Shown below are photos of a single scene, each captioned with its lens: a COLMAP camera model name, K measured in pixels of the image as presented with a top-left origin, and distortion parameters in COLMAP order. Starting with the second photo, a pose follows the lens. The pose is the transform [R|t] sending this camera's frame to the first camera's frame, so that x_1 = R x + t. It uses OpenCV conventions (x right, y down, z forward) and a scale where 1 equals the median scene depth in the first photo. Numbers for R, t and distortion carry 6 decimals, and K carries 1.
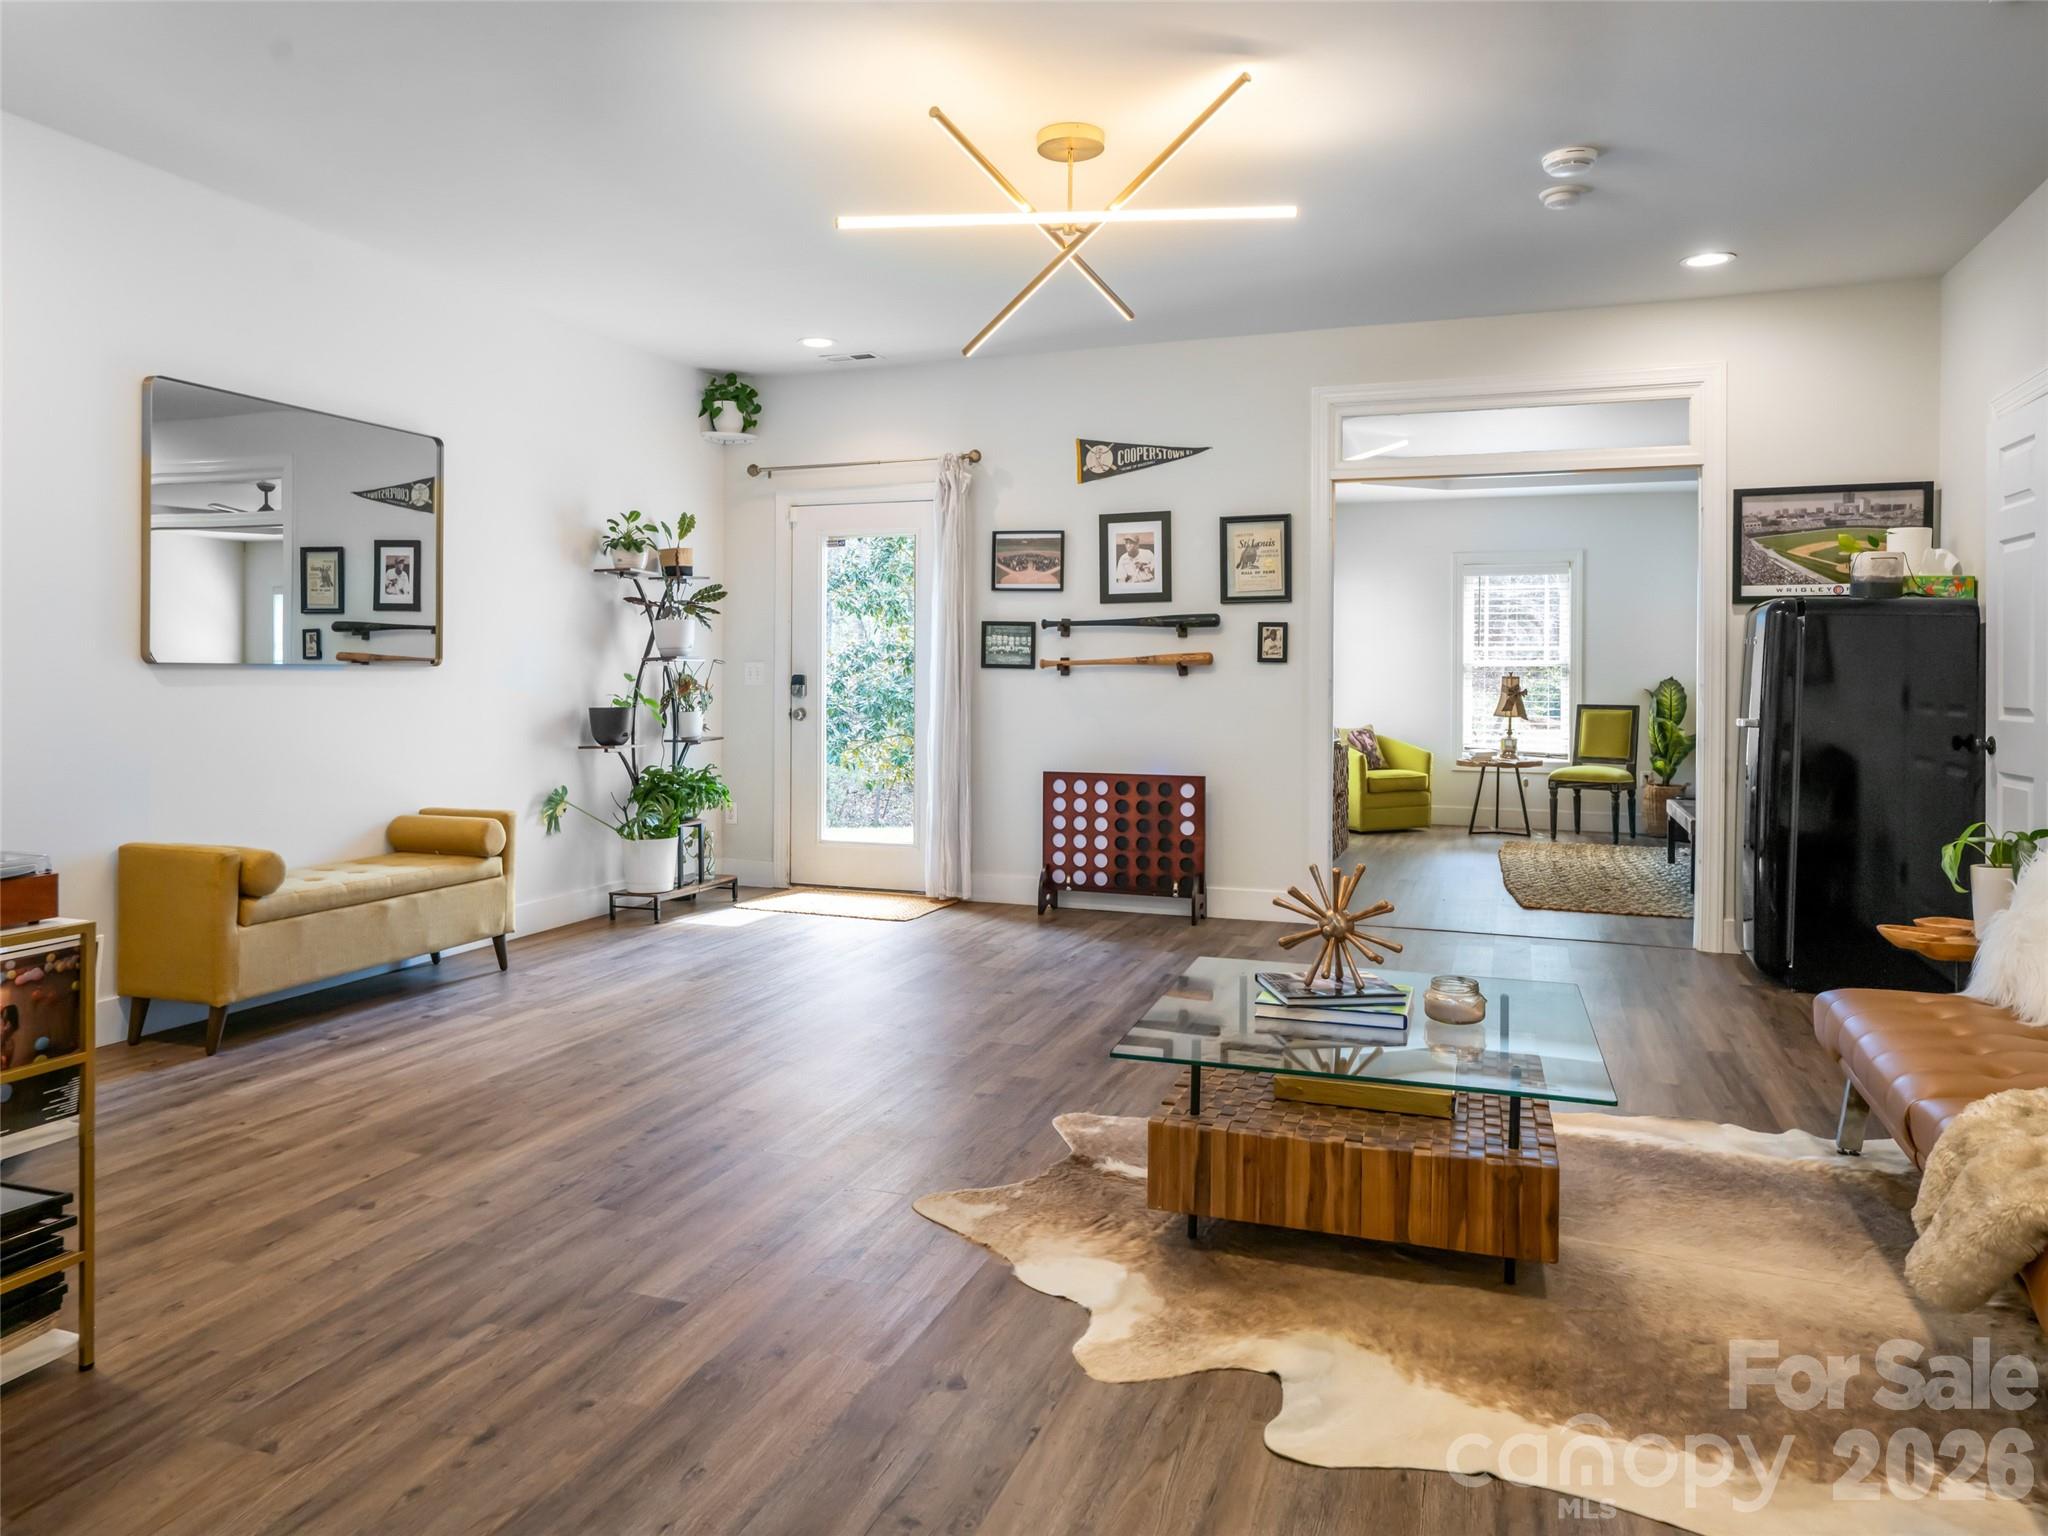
lens RADIAL K [[1313.7, 0, 1025.1], [0, 1313.7, 723.4], [0, 0, 1]] dist [0.003562, -0.000434]
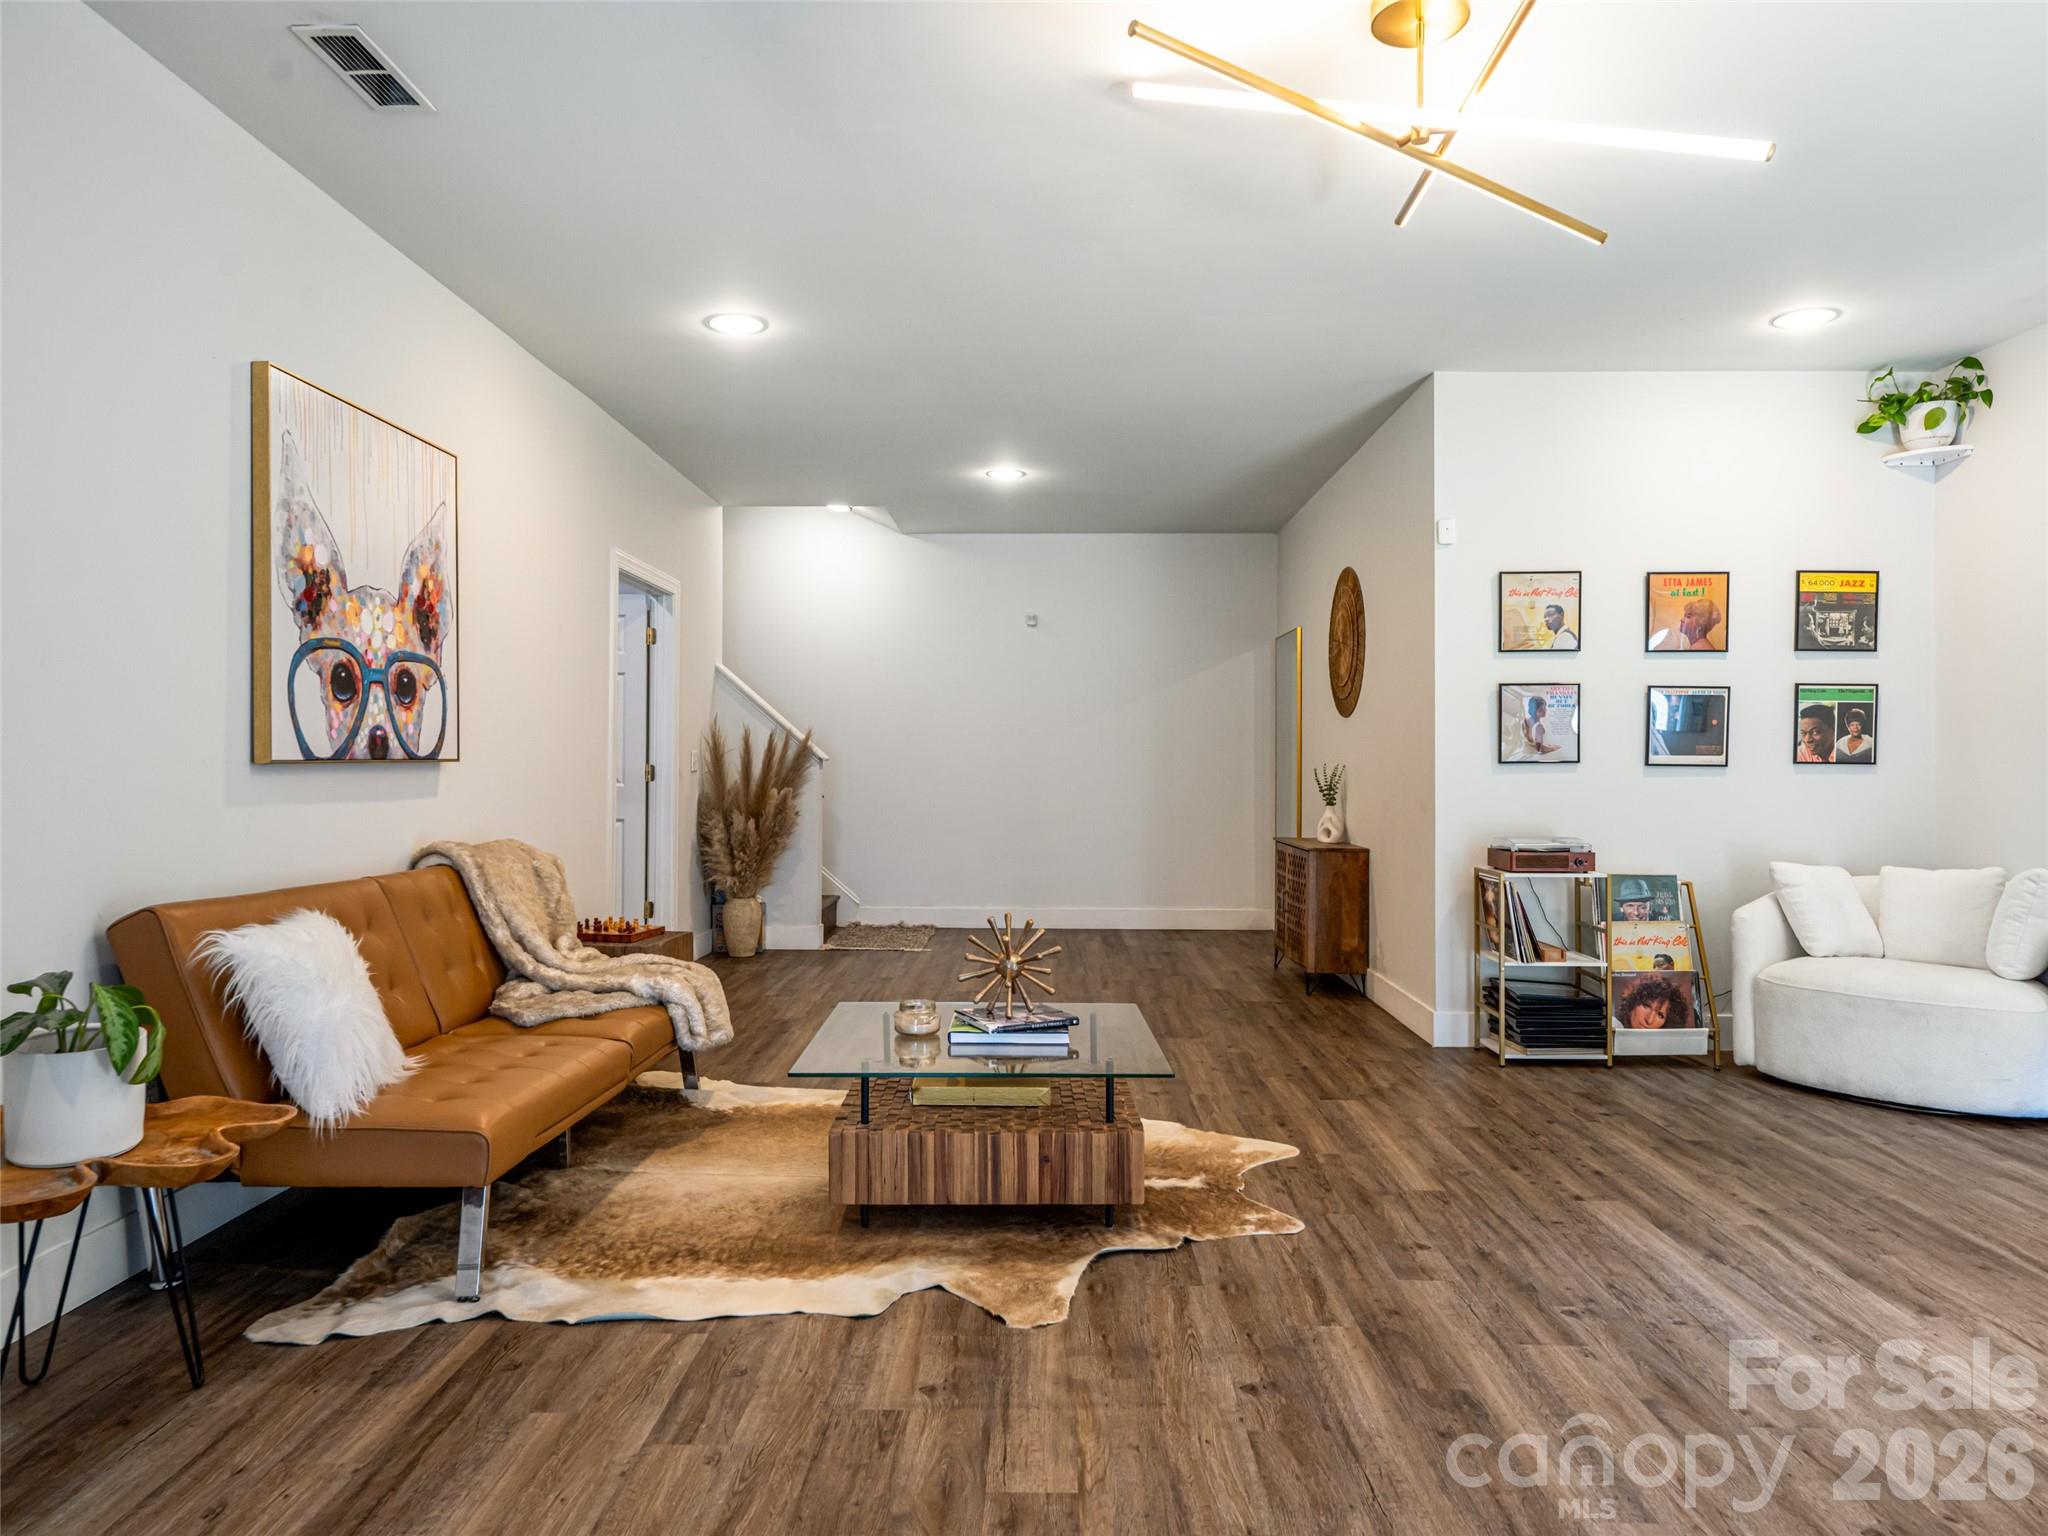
lens RADIAL K [[1137.9, 0, 1024.0], [0, 1137.9, 768.0], [0, 0, 1]] dist [0.000332, 0.000050]
pose [[-0.943642, -0.011554, -0.330766, 0.551409], [-0.022318, 0.999337, 0.028762, -0.056316], [0.330215, 0.034523, -0.943274, 1.905516]]
